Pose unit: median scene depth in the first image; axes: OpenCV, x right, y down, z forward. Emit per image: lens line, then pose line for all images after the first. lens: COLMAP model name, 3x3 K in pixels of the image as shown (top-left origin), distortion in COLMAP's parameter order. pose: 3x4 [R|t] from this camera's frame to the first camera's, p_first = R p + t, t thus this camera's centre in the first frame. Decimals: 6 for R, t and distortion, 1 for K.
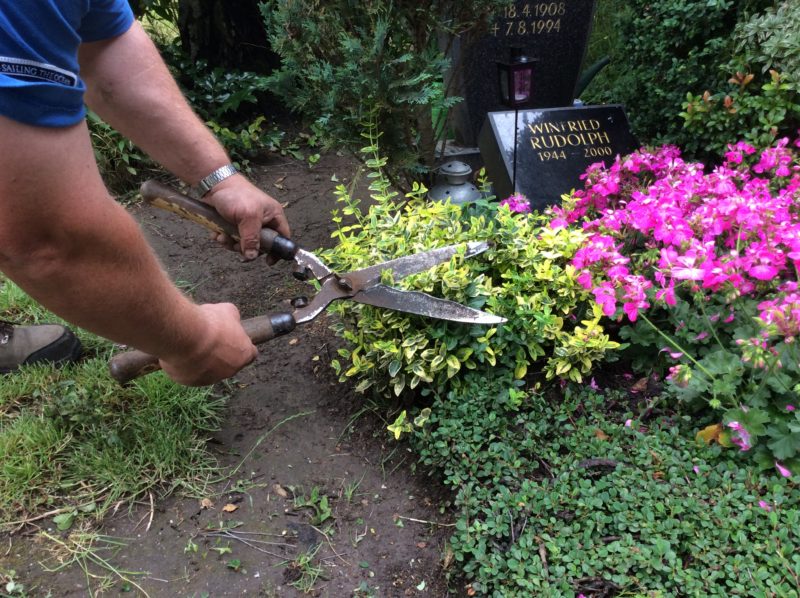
lens RADIAL K [[741.1, 0, 400.0], [0, 741.1, 299.0], [0, 0, 1]] dist [0.145206, -0.289518]
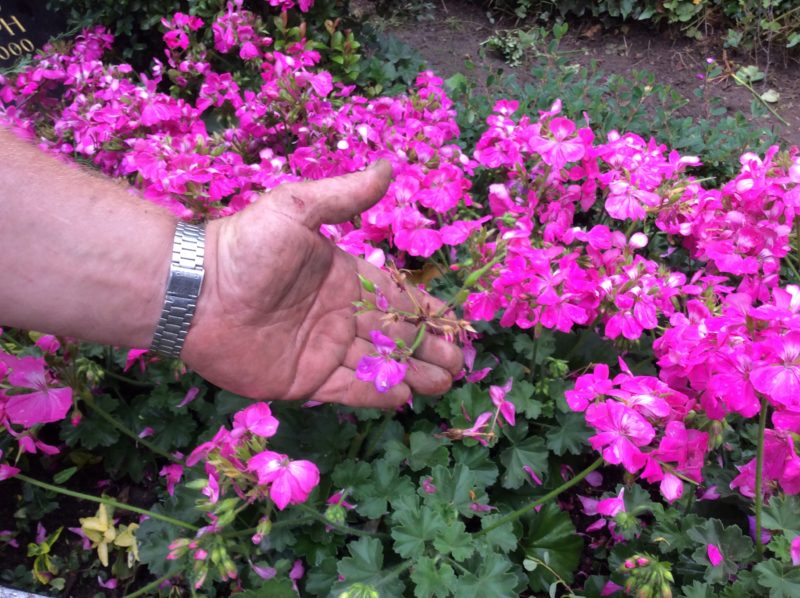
lens RADIAL K [[733.8, 0, 400.0], [0, 733.8, 299.0], [0, 0, 1]] dist [0.110281, -0.210233]
pose [[0.844044, -0.360610, 0.396926, 0.263536], [0.267332, 0.924564, 0.271503, -0.101736], [-0.464890, -0.123050, 0.876776, 0.326253]]
